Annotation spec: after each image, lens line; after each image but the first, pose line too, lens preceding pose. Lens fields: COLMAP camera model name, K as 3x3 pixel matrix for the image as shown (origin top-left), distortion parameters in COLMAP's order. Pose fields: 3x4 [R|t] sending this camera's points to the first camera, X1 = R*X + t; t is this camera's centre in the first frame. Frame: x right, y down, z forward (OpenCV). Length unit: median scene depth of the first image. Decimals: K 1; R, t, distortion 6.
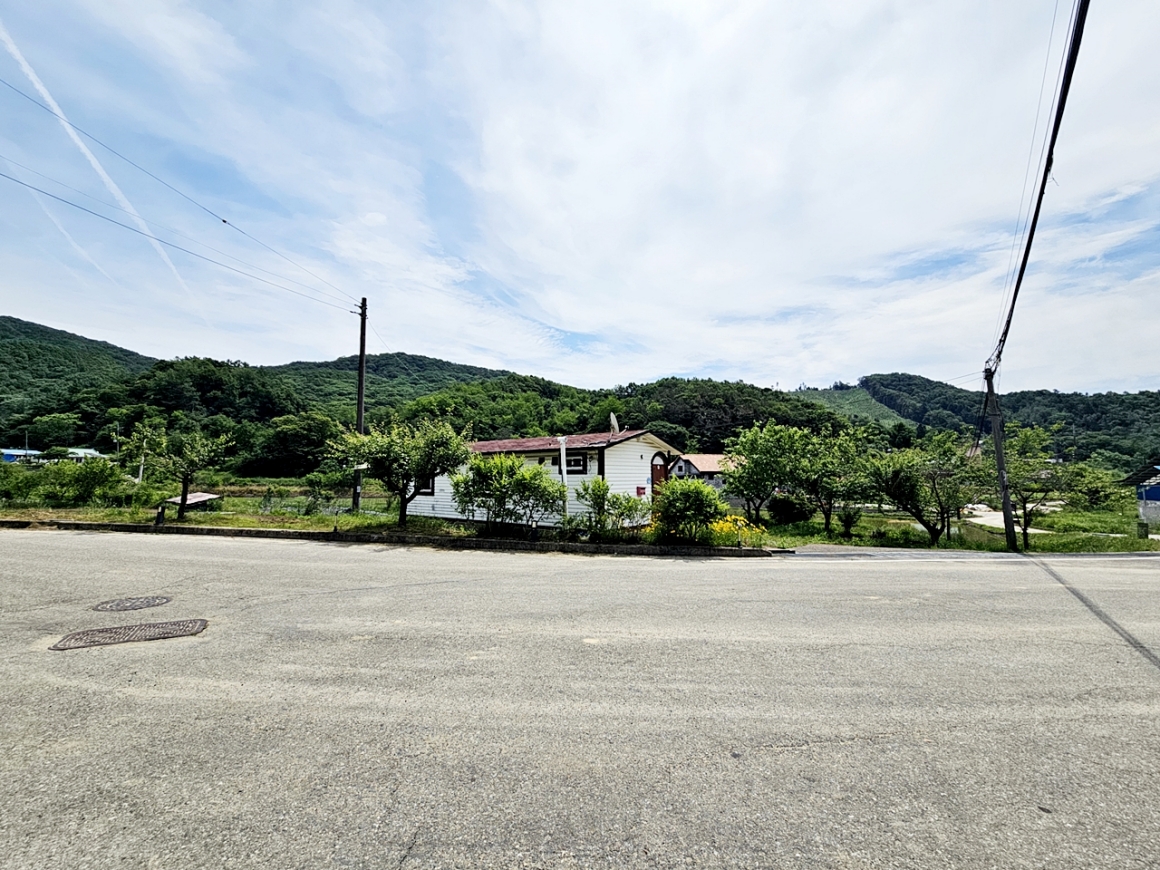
lens RADIAL K [[476.3, 0, 580.0], [0, 476.3, 435.0], [0, 0, 1]] dist [-0.001600, 0.000205]
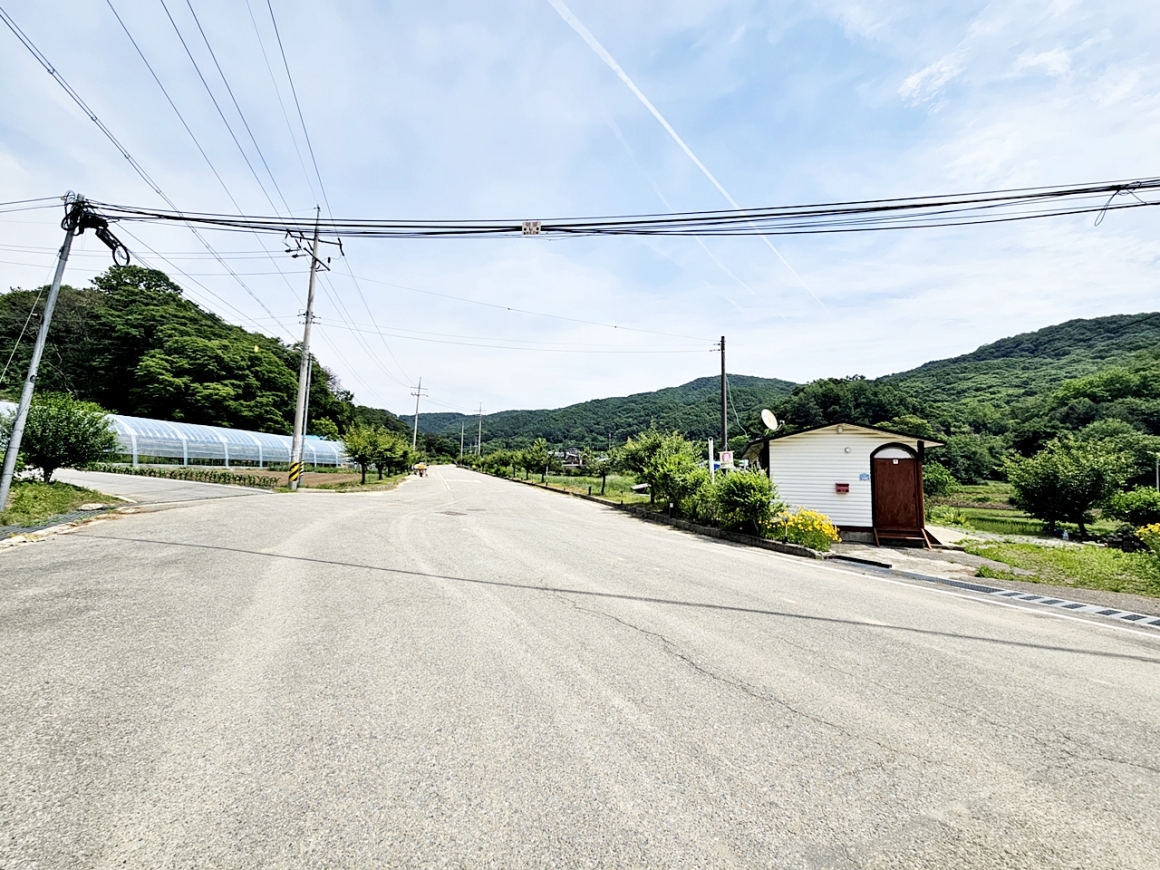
lens RADIAL K [[475.9, 0, 579.4], [0, 475.9, 433.5], [0, 0, 1]] dist [-0.000161, 0.000370]
pose [[0.366060, -0.076268, -0.927461, 0.056478], [0.059635, 0.996510, -0.058409, 0.002704], [0.928679, -0.033928, 0.369330, 0.014825]]
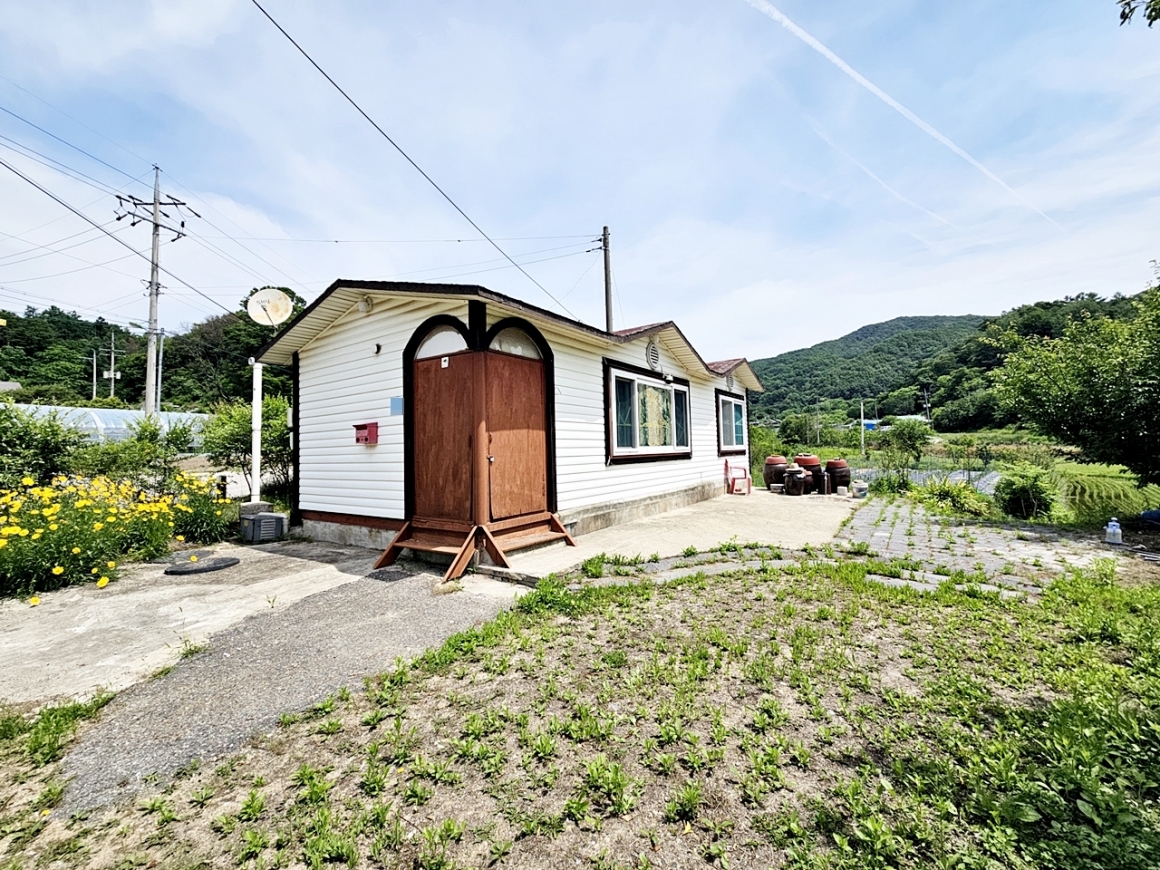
lens RADIAL K [[475.9, 0, 579.4], [0, 475.9, 433.5], [0, 0, 1]] dist [-0.000161, 0.000370]
pose [[0.063427, -0.038139, -0.997257, 0.039005], [0.114573, 0.992941, -0.030687, 0.010784], [0.991388, -0.112313, 0.067349, 0.082552]]
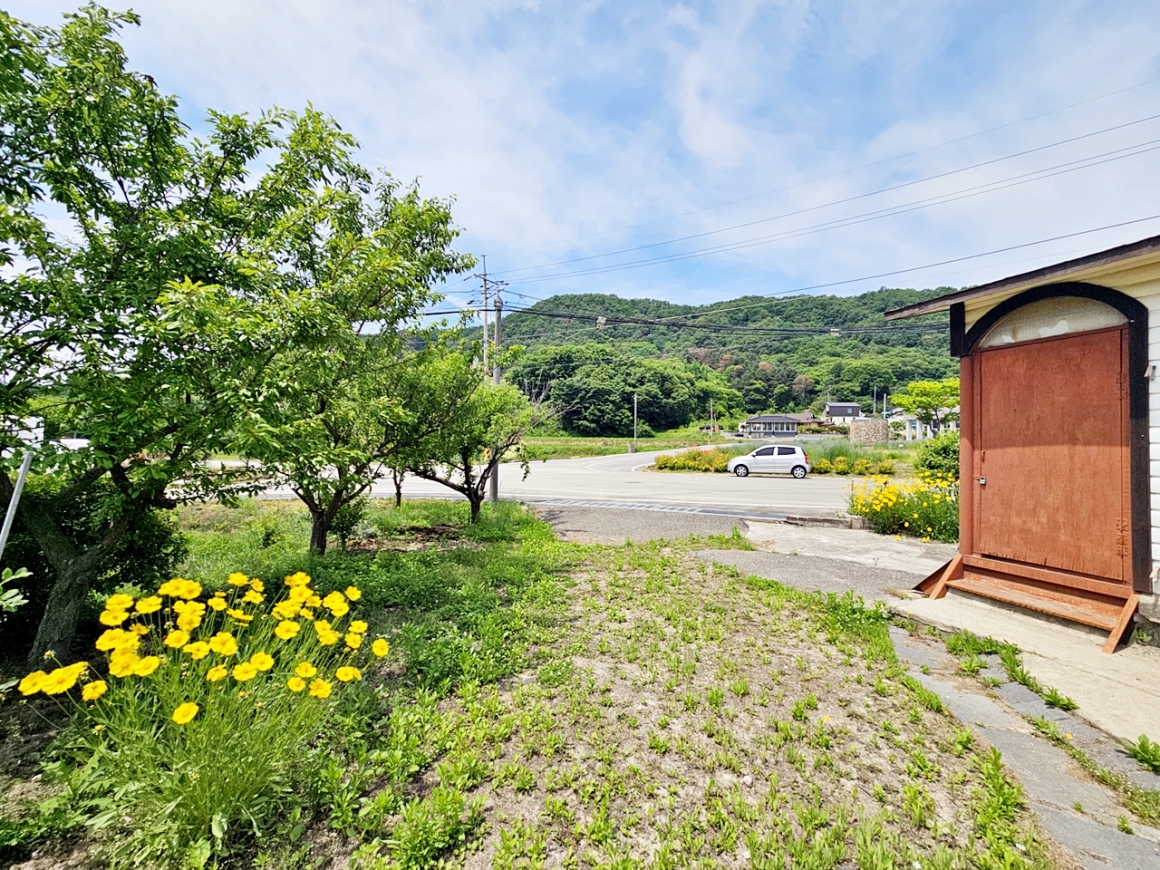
lens RADIAL K [[482.1, 0, 592.0], [0, 482.1, 435.1], [0, 0, 1]] dist [0.067848, 0.000082]
pose [[-0.854365, -0.002734, 0.519667, 0.017018], [-0.069774, 0.991535, -0.109496, 0.012338], [-0.514969, -0.129809, -0.847323, 0.106882]]
